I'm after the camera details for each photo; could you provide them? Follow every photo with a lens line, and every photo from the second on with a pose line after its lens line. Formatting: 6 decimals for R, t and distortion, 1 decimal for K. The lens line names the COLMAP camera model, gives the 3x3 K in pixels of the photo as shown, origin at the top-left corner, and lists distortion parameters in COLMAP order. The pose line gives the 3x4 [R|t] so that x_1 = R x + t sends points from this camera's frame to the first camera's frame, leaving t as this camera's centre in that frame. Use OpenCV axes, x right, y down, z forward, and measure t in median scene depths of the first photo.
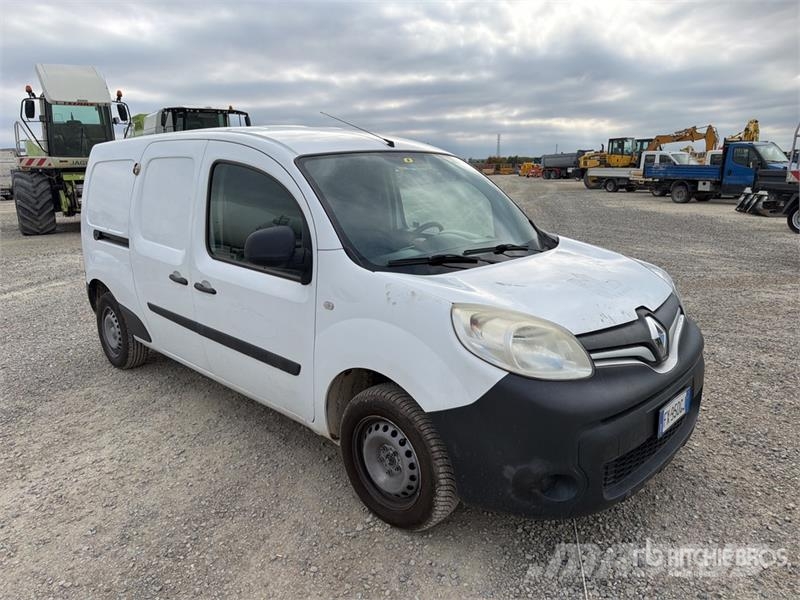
lens RADIAL K [[575.1, 0, 383.2], [0, 575.1, 283.3], [0, 0, 1]] dist [0.042888, -0.048339]
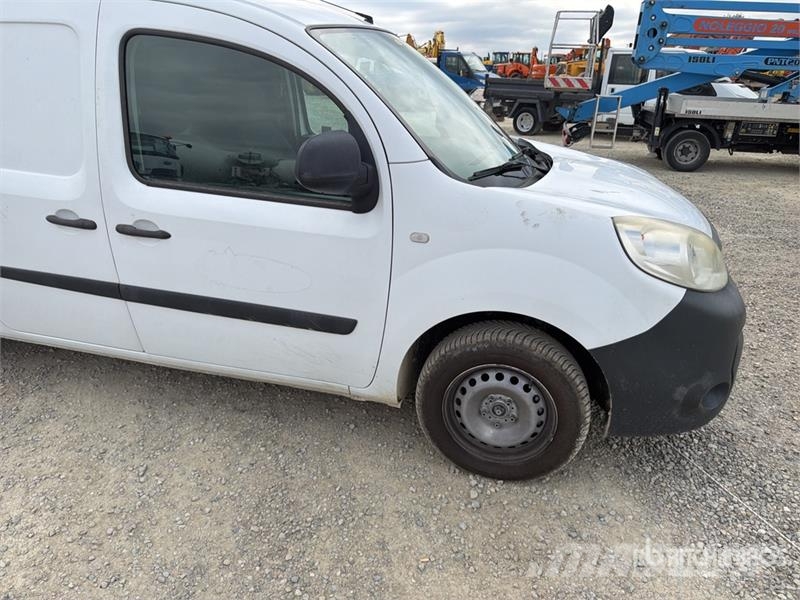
lens RADIAL K [[575.1, 0, 392.7], [0, 575.1, 292.1], [0, 0, 1]] dist [0.042888, -0.048339]
pose [[0.870436, -0.150780, 0.468621, -0.374085], [0.071420, 0.980546, 0.182836, -0.024055], [-0.487073, -0.125678, 0.864272, 0.272608]]
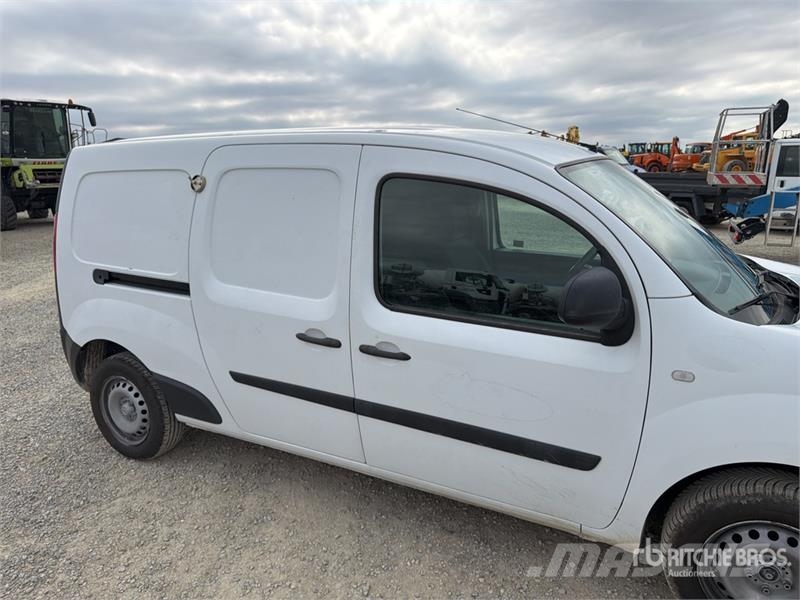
lens RADIAL K [[575.1, 0, 391.1], [0, 575.1, 297.4], [0, 0, 1]] dist [0.042888, -0.048339]
pose [[0.957029, -0.064894, 0.282637, -0.486191], [0.059917, 0.997859, 0.026228, -0.075443], [-0.283733, -0.008167, 0.958868, 0.317969]]
